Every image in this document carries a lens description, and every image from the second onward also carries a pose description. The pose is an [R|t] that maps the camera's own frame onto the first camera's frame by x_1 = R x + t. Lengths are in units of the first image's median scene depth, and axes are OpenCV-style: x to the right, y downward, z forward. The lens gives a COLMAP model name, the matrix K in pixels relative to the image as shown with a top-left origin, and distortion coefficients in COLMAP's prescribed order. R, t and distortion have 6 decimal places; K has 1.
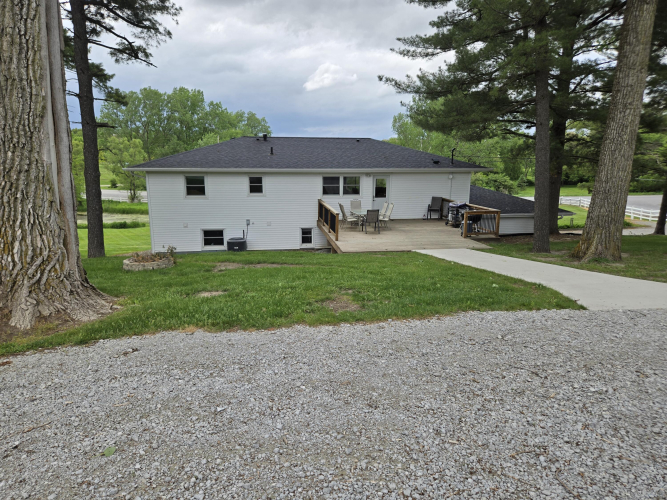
lens RADIAL K [[441.7, 0, 333.0], [0, 441.7, 249.5], [0, 0, 1]] dist [0.059678, -0.043892]
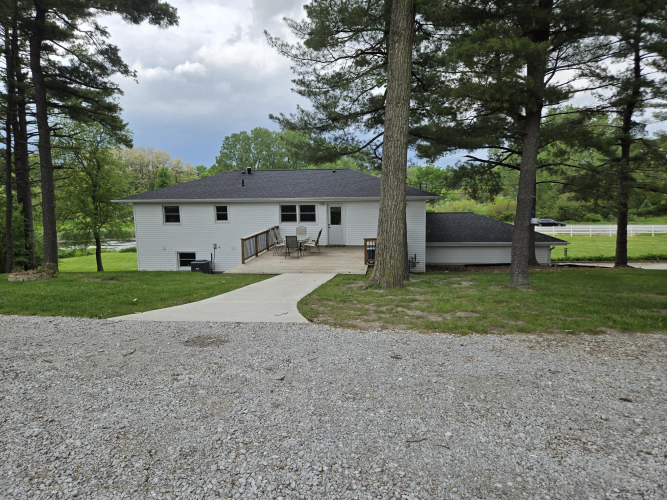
lens RADIAL K [[441.7, 0, 334.0], [0, 441.7, 250.1], [0, 0, 1]] dist [0.059678, -0.043892]
pose [[0.962135, 0.018188, -0.271967, 0.401618], [-0.033663, 0.998062, -0.052343, -0.003446], [0.270488, 0.059516, 0.960882, 0.004751]]
